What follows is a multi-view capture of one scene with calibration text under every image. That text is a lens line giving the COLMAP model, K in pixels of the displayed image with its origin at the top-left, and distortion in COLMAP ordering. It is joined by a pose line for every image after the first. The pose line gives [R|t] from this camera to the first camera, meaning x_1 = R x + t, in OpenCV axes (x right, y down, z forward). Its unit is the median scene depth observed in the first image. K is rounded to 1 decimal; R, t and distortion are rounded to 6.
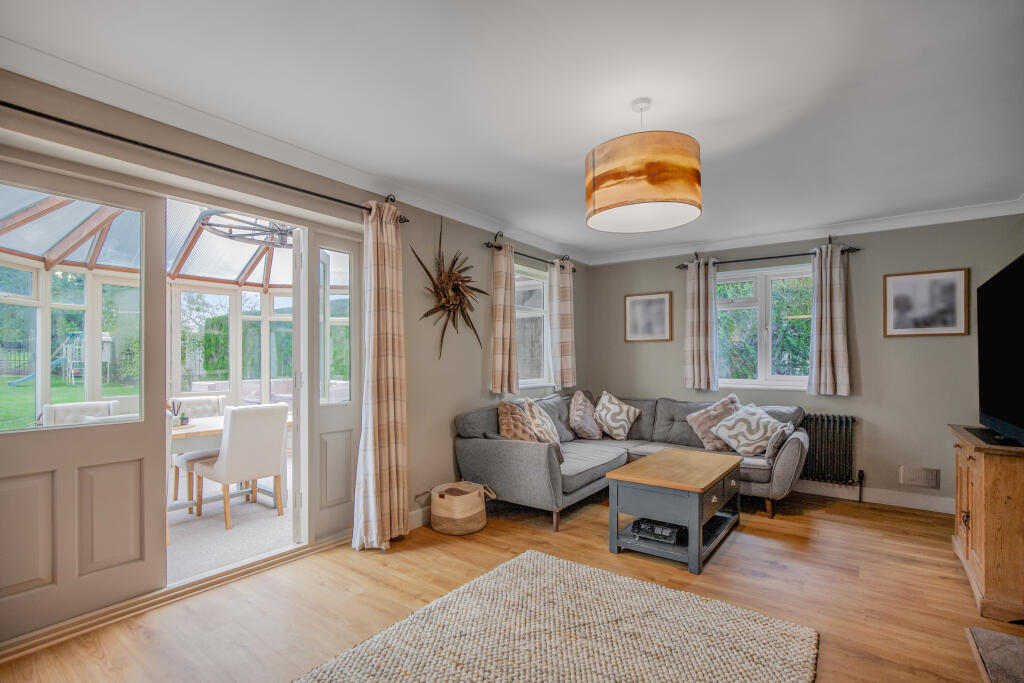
lens RADIAL K [[472.5, 0, 512.1], [0, 472.5, 350.3], [0, 0, 1]] dist [-0.014799, 0.003350]
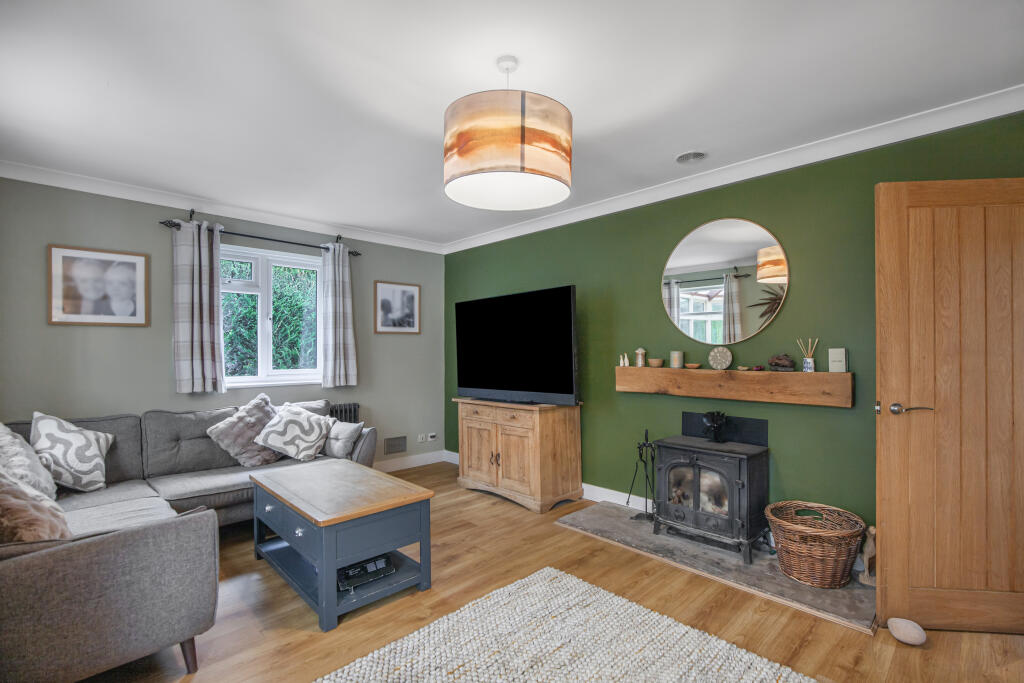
lens RADIAL K [[472.5, 0, 513.4], [0, 472.5, 345.3], [0, 0, 1]] dist [-0.014799, 0.003350]
pose [[0.153565, 0.008771, 0.988100, -0.302093], [-0.013466, 0.999886, -0.006783, 0.005329], [-0.988047, -0.012264, 0.153665, 0.435524]]
